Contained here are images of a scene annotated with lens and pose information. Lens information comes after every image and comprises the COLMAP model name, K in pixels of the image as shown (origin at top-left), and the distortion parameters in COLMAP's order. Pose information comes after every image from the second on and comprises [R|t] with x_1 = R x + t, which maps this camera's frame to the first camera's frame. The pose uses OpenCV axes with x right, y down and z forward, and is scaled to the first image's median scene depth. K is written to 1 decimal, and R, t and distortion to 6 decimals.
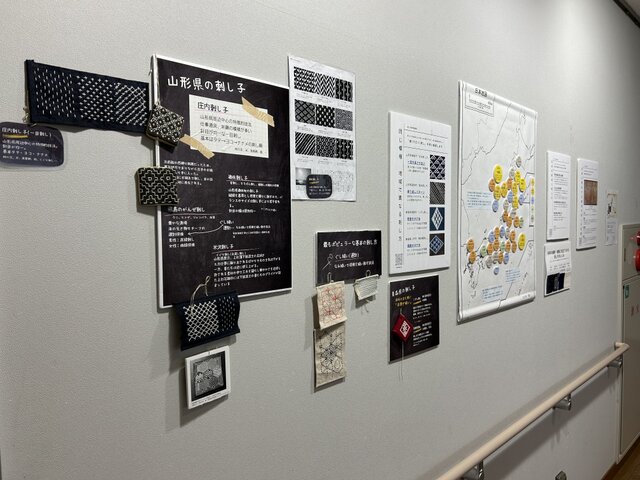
lens RADIAL K [[483.7, 0, 320.1], [0, 483.7, 240.4], [0, 0, 1]] dist [0.048503, -0.009671]
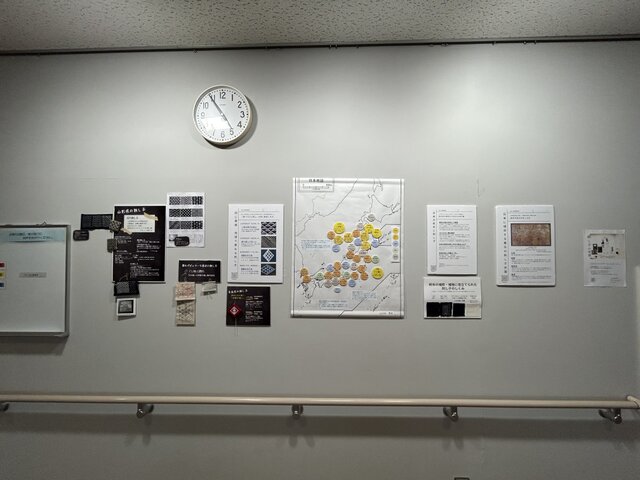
lens RADIAL K [[257.0, 0, 320.1], [0, 257.0, 240.2], [0, 0, 1]] dist [0.003027, 0.000193]
pose [[0.687242, -0.007810, -0.726387, 1.376726], [-0.041145, 0.997918, -0.049657, -0.079506], [0.725262, 0.064013, 0.685490, 0.593876]]
